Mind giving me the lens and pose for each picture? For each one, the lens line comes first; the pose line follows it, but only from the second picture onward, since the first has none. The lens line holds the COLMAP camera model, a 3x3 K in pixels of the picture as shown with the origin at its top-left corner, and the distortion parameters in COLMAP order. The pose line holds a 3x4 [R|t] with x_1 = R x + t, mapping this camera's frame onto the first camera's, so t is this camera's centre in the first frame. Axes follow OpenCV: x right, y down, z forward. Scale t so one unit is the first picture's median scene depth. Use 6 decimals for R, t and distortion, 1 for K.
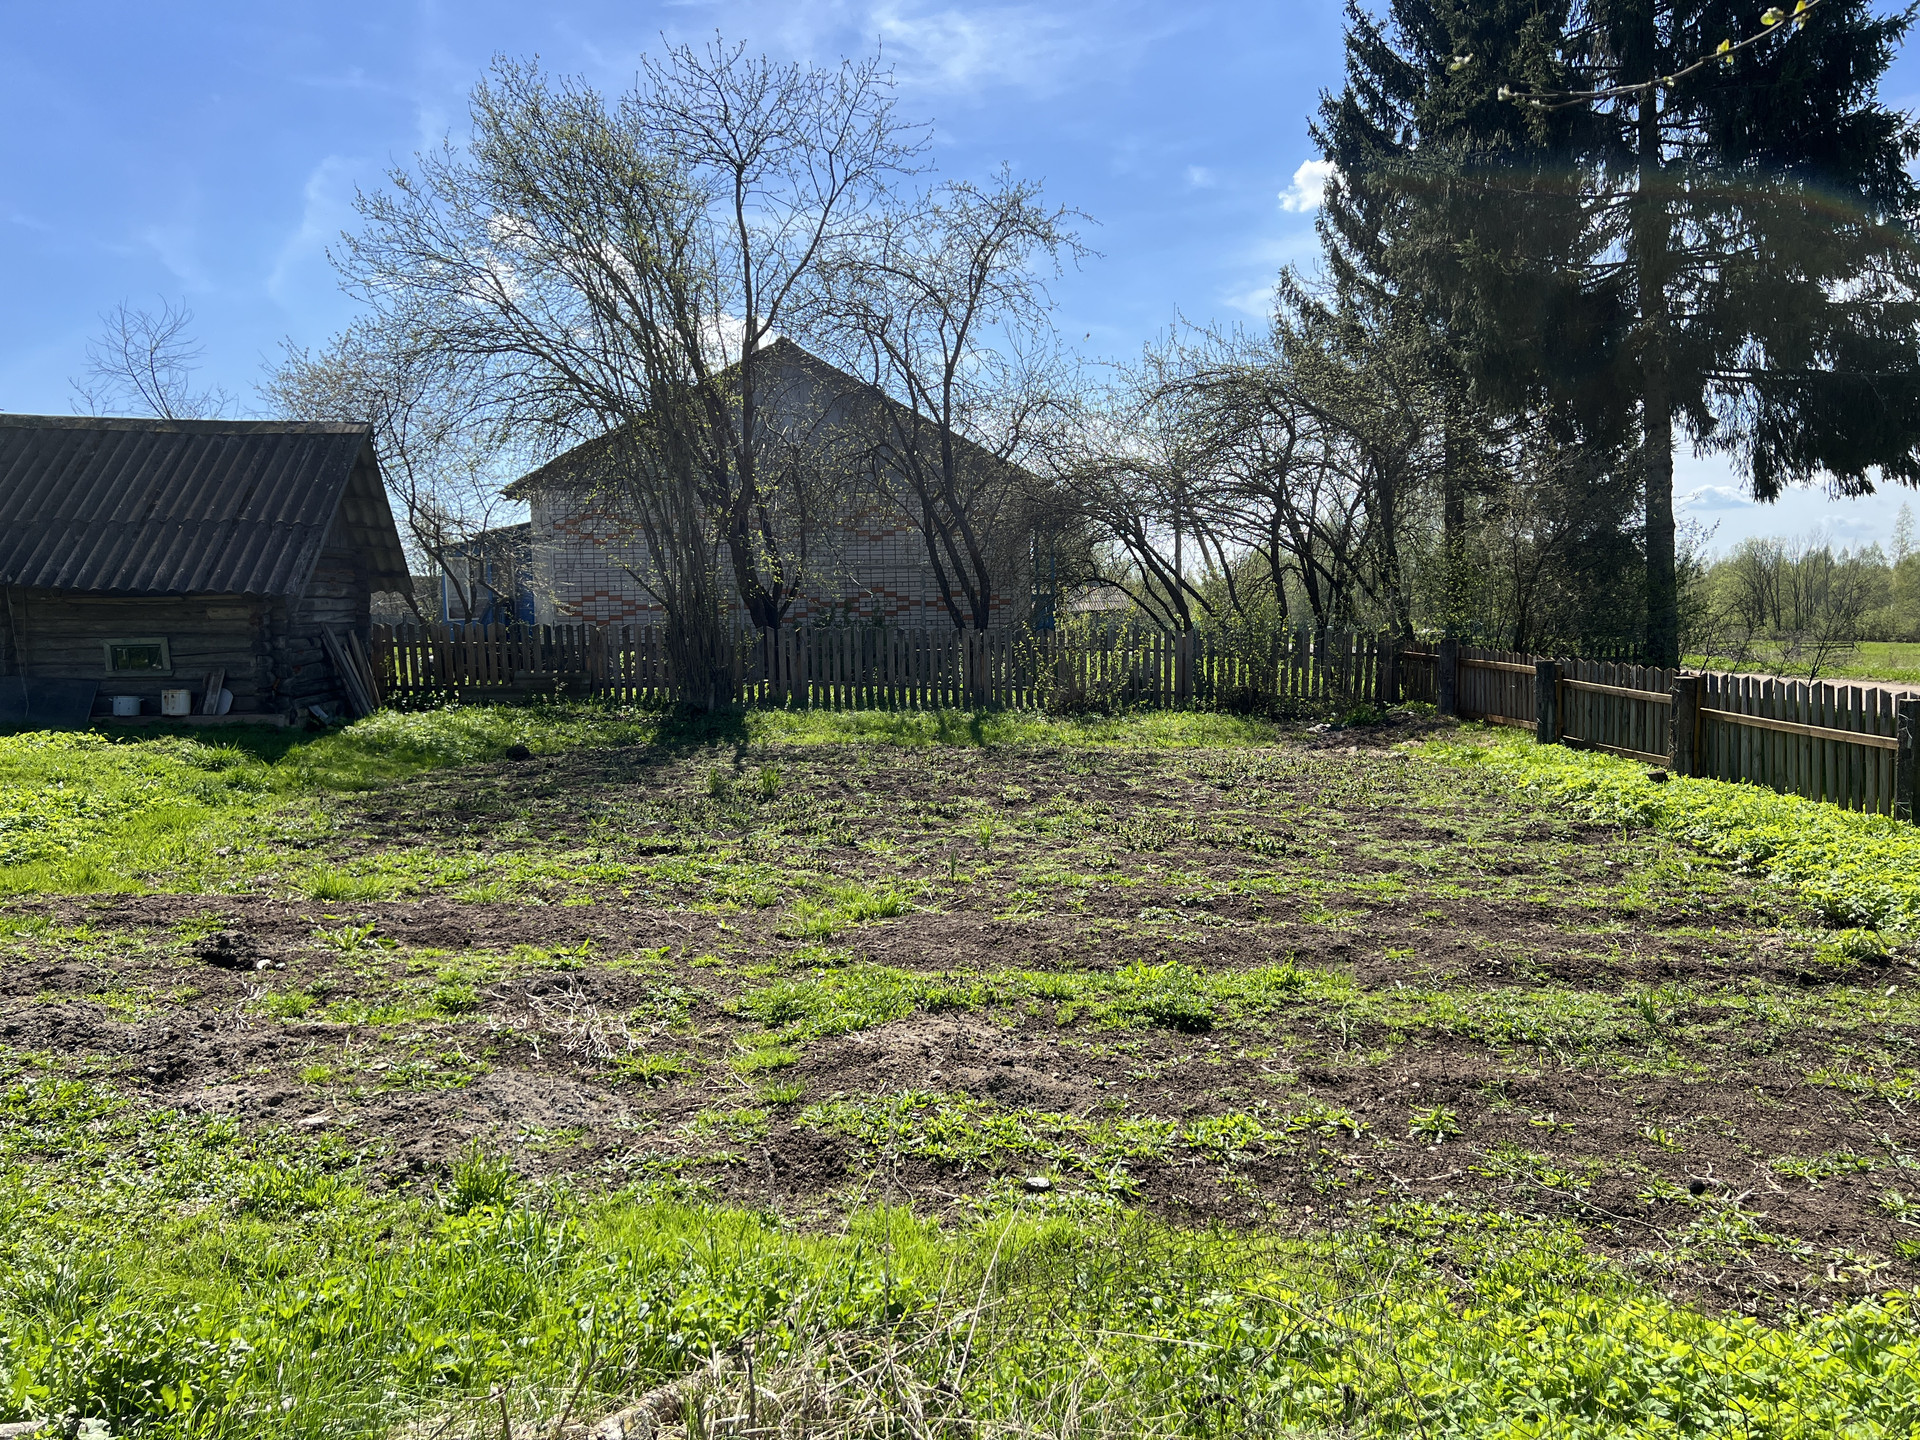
lens RADIAL K [[1429.2, 0, 962.9], [0, 1429.2, 703.5], [0, 0, 1]] dist [0.069187, -0.029978]
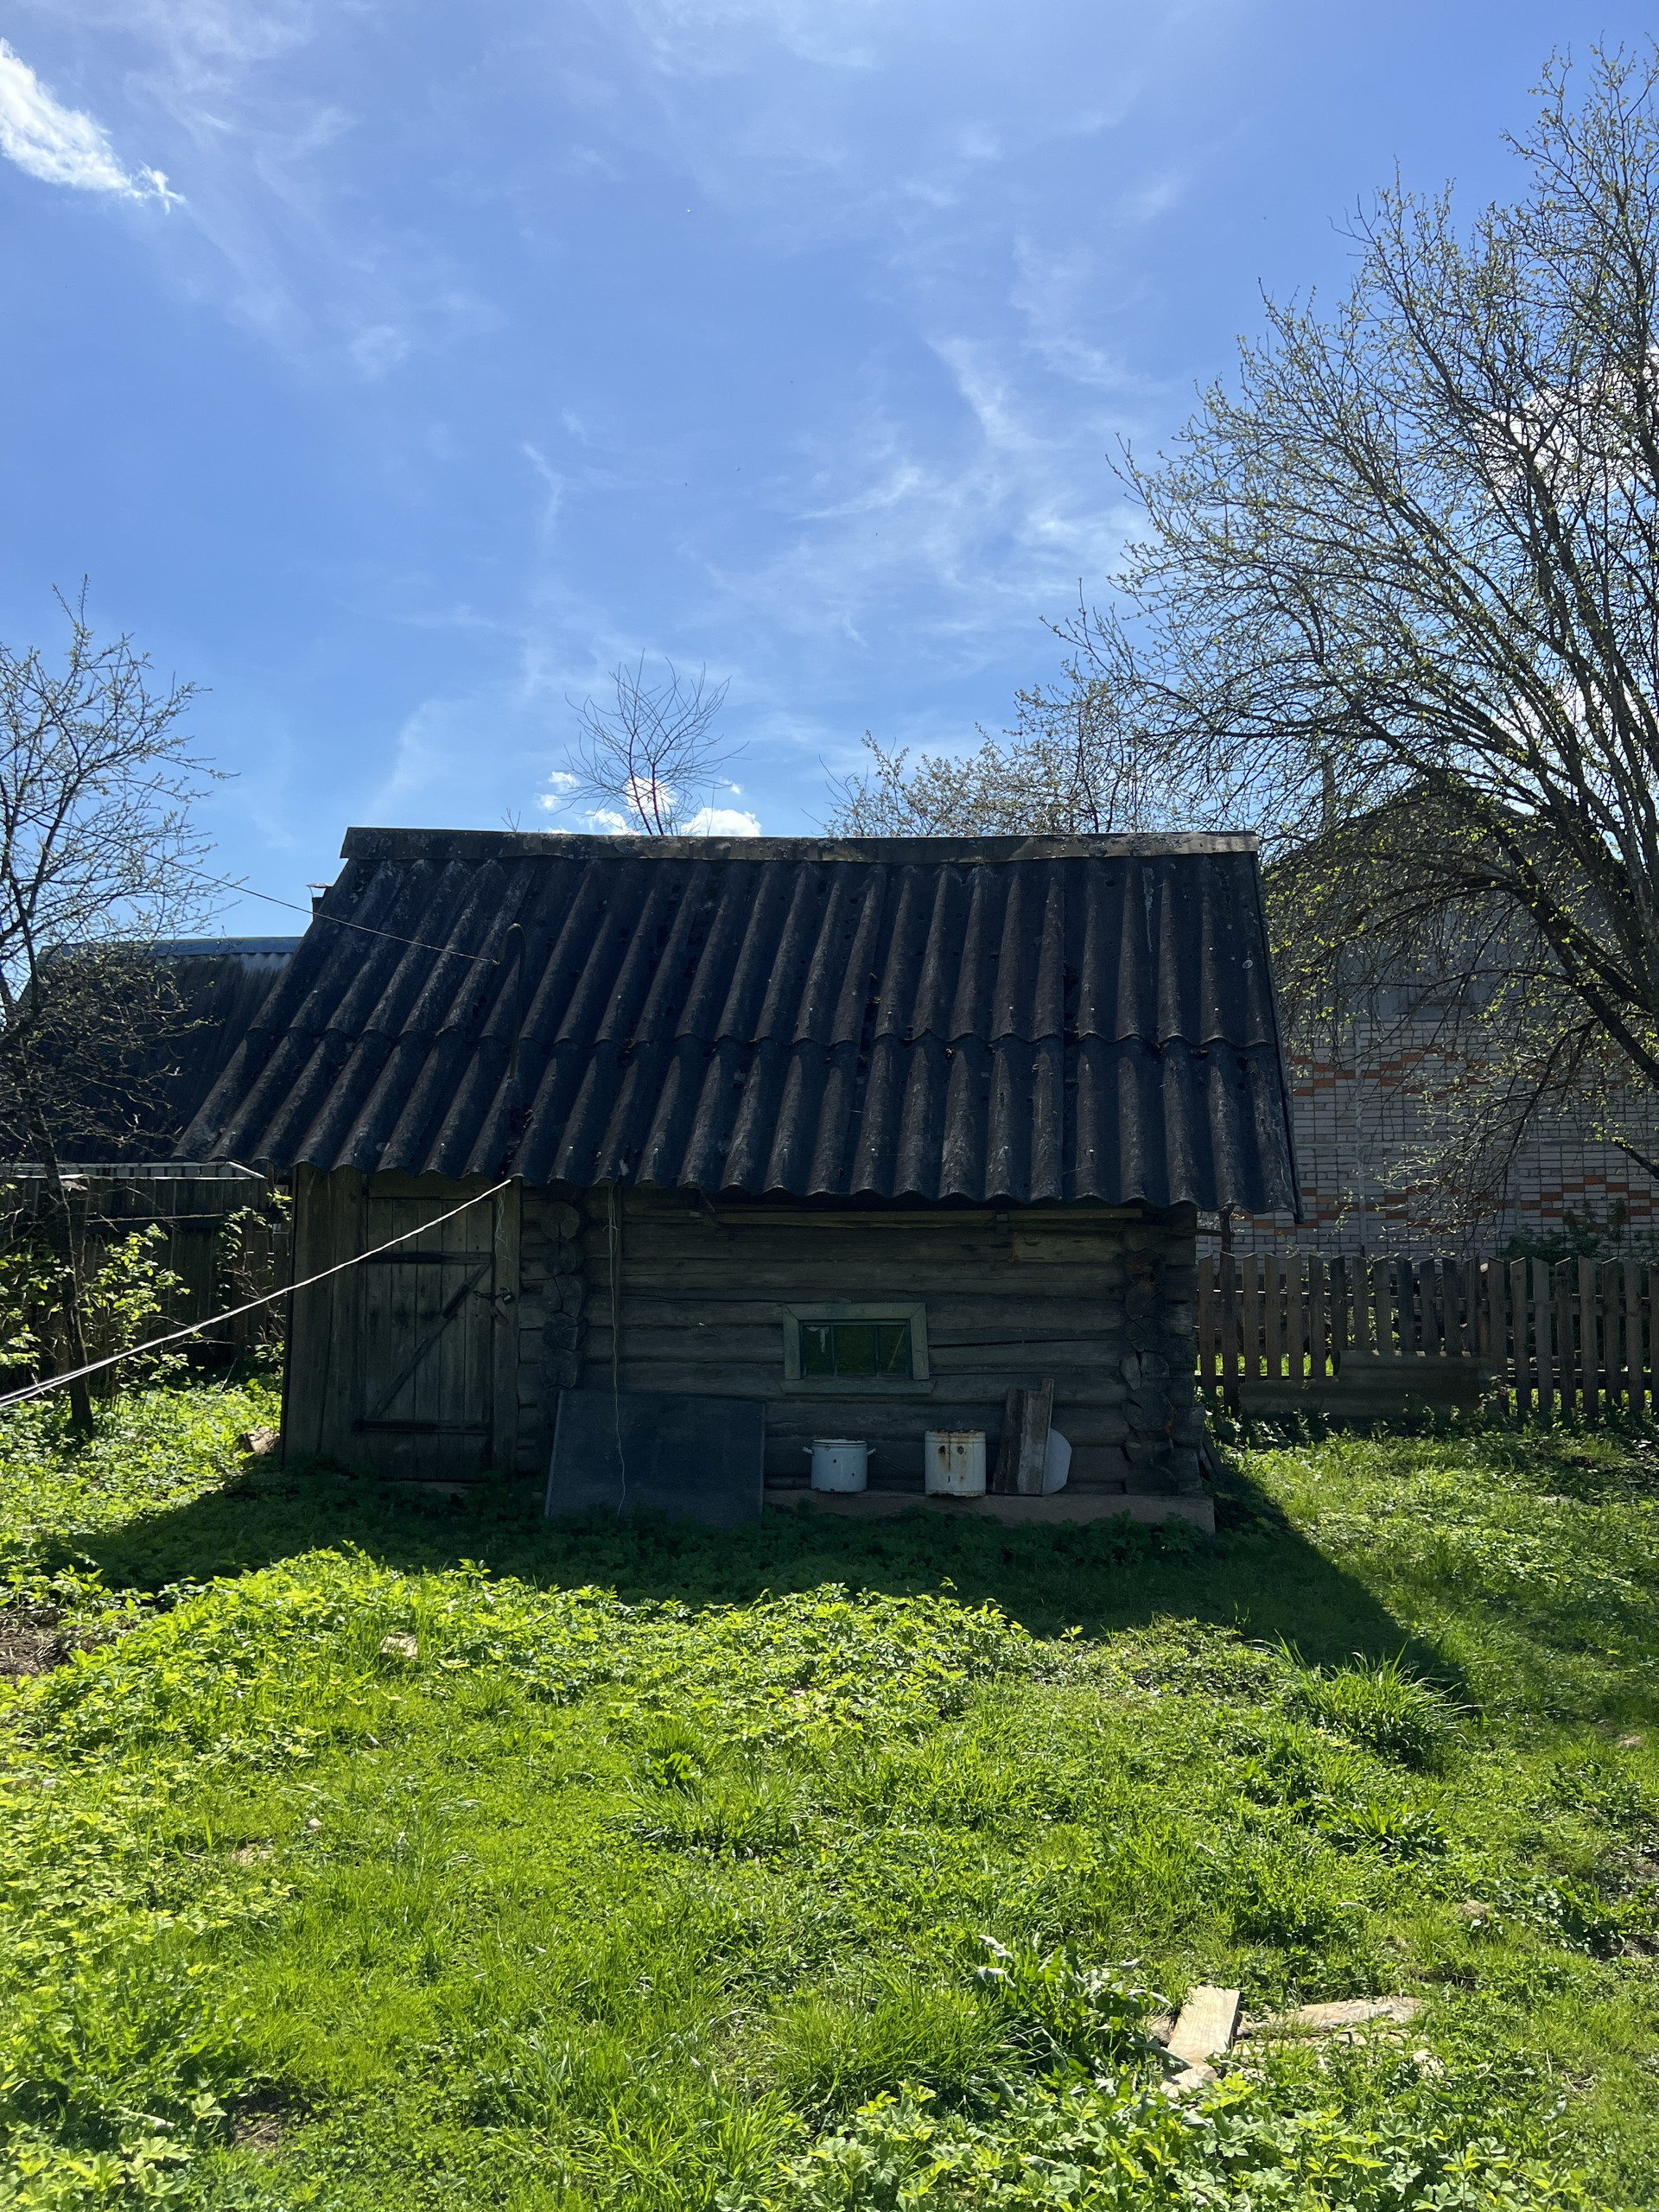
lens RADIAL K [[1646.6, 0, 821.6], [0, 1646.6, 1127.7], [0, 0, 1]] dist [0.069187, -0.029978]
pose [[0.989151, 0.002066, -0.146888, -0.474212], [-0.017514, 0.994428, -0.103956, -0.043258], [0.145855, 0.105401, 0.983675, 0.477519]]
